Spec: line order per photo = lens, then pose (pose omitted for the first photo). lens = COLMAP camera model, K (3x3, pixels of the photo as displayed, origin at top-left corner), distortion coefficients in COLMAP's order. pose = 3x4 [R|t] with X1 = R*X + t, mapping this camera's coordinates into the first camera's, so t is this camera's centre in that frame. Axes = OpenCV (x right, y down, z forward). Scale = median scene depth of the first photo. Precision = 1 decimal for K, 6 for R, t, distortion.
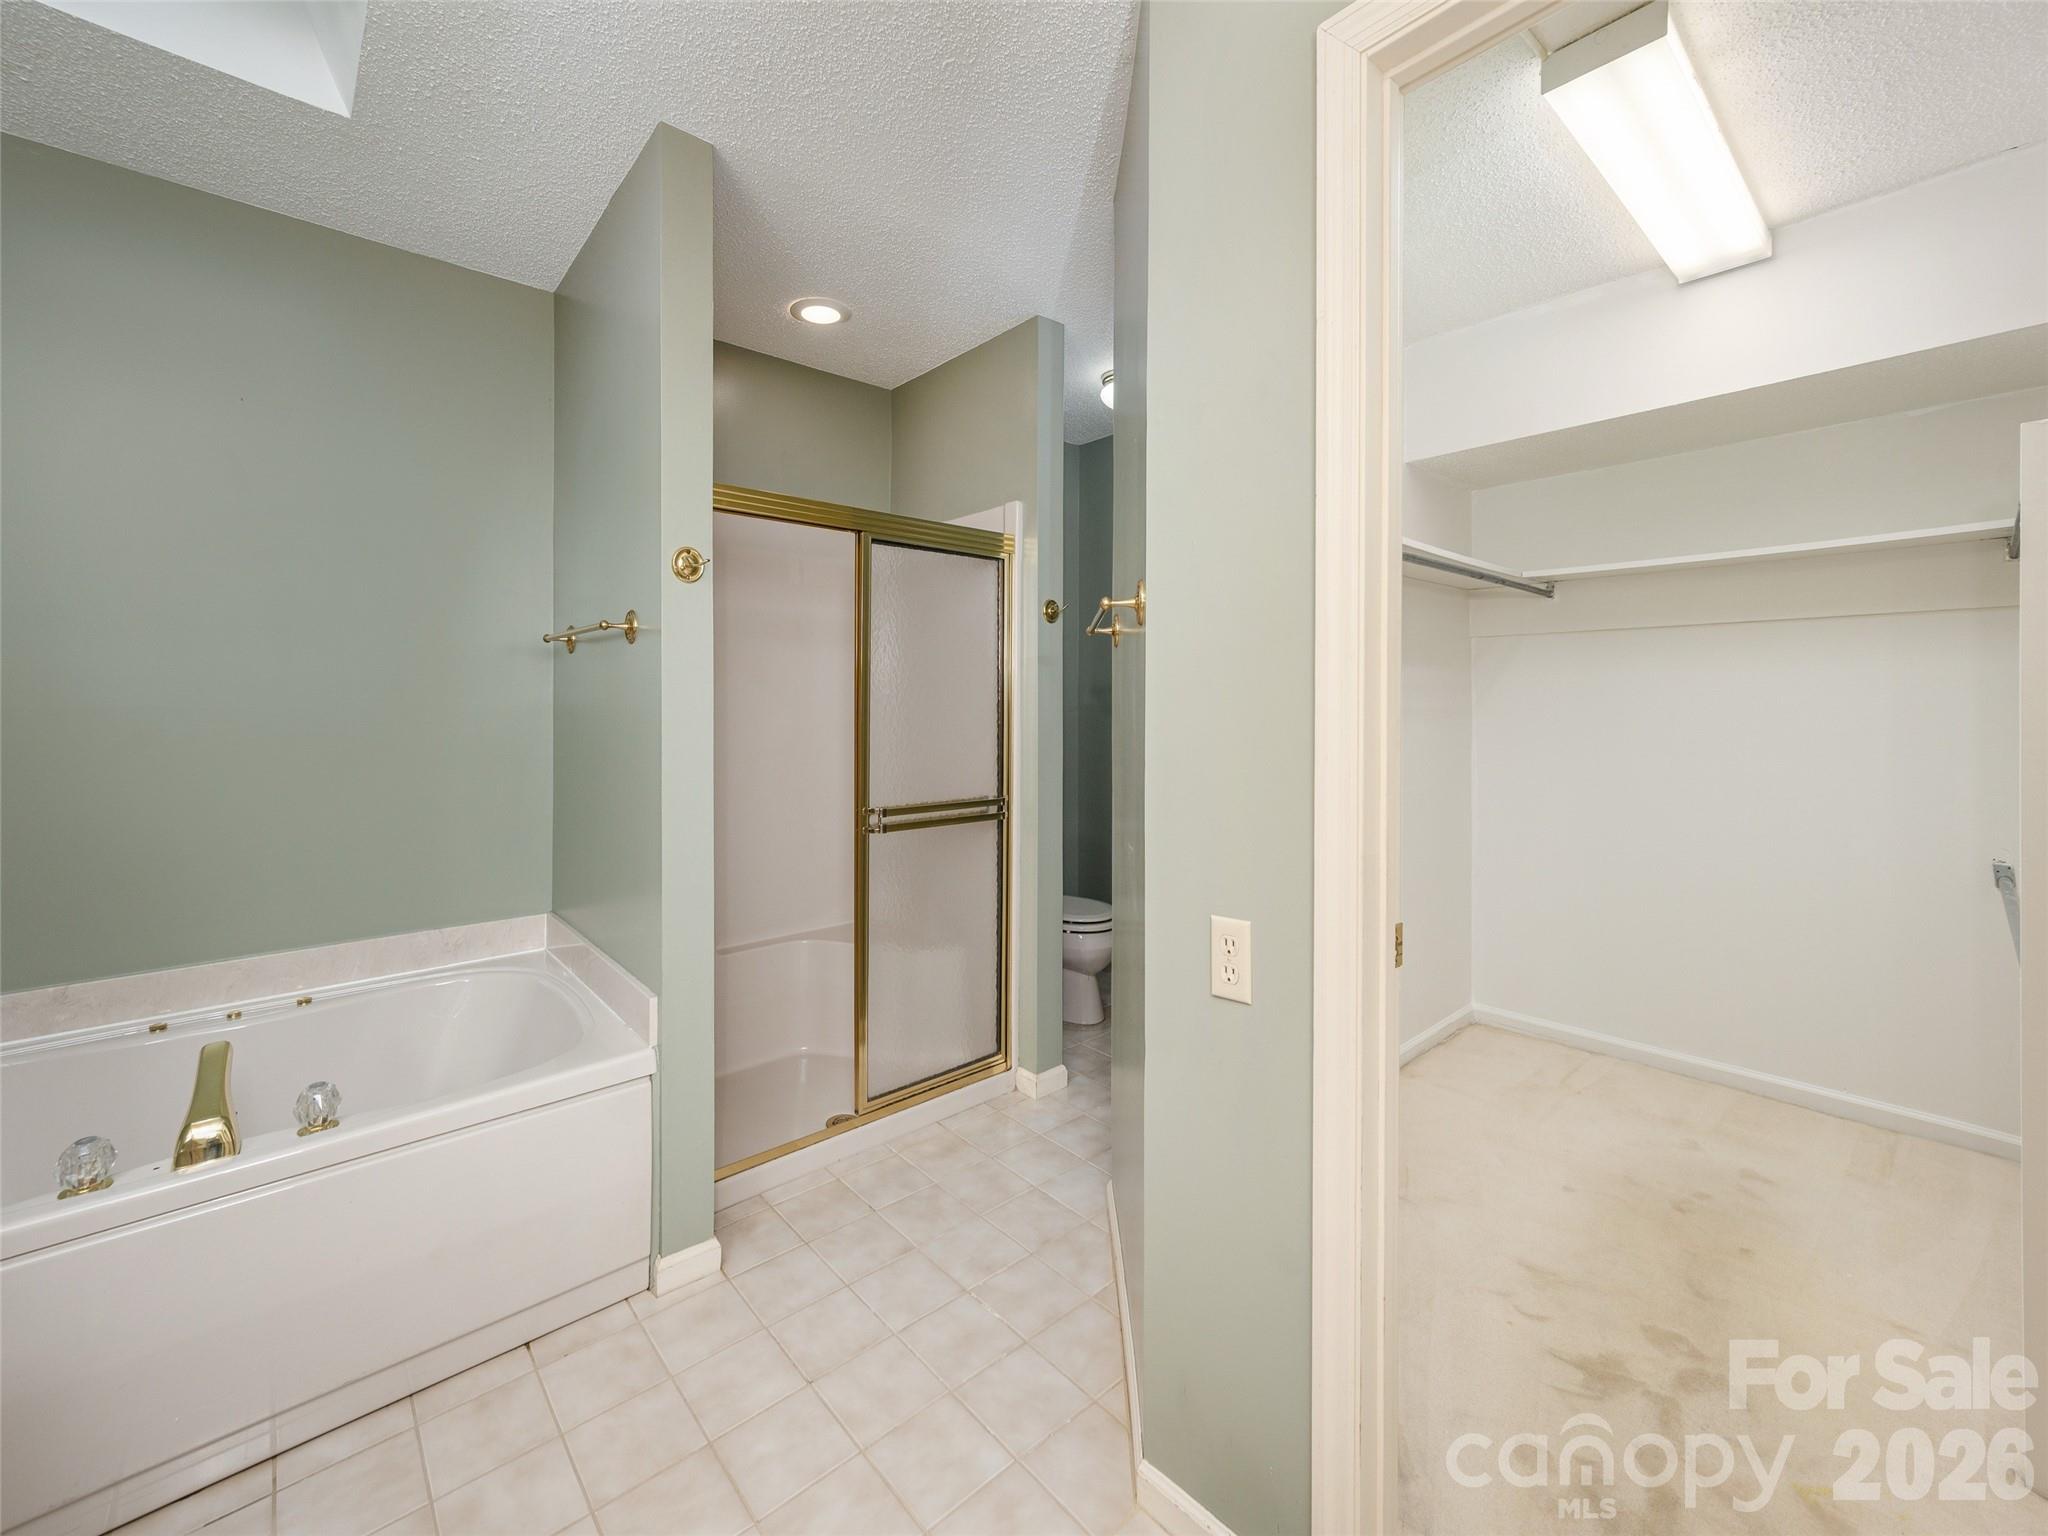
lens RADIAL K [[824.7, 0, 1020.1], [0, 824.7, 702.8], [0, 0, 1]] dist [0.000597, 0.000629]
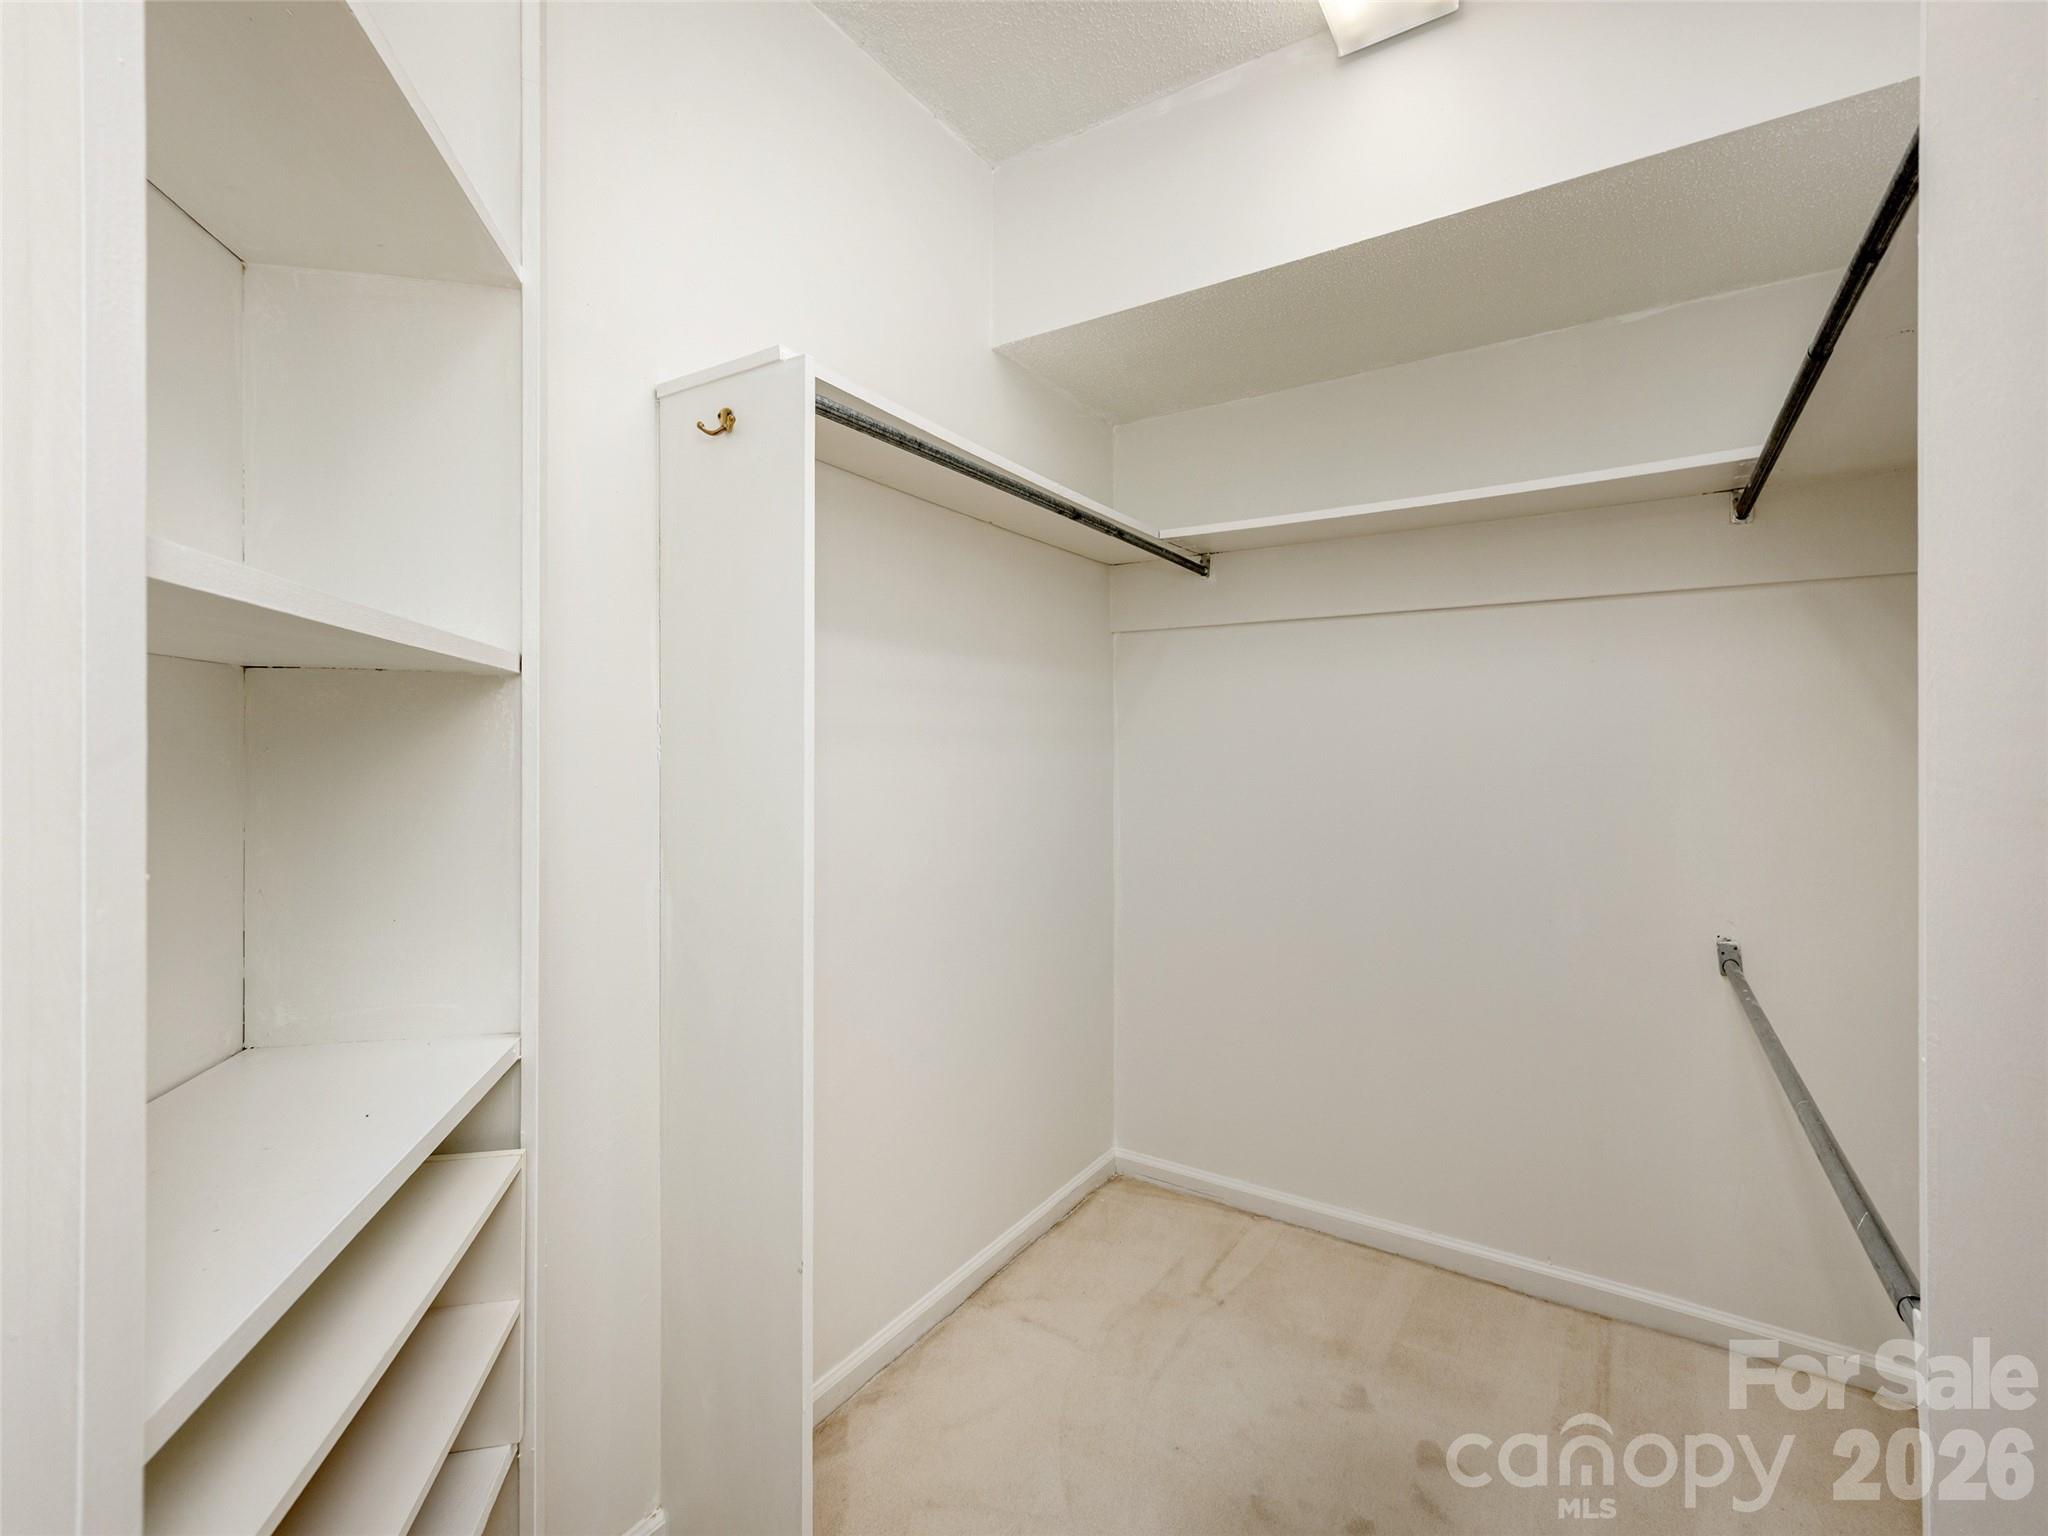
lens RADIAL K [[886.4, 0, 1017.9], [0, 886.4, 737.9], [0, 0, 1]] dist [0.017521, -0.000156]
pose [[0.967505, 0.001931, 0.252846, 0.306918], [-0.002093, 0.999998, 0.000369, 0.012970], [-0.252845, -0.000886, 0.967507, 0.314791]]
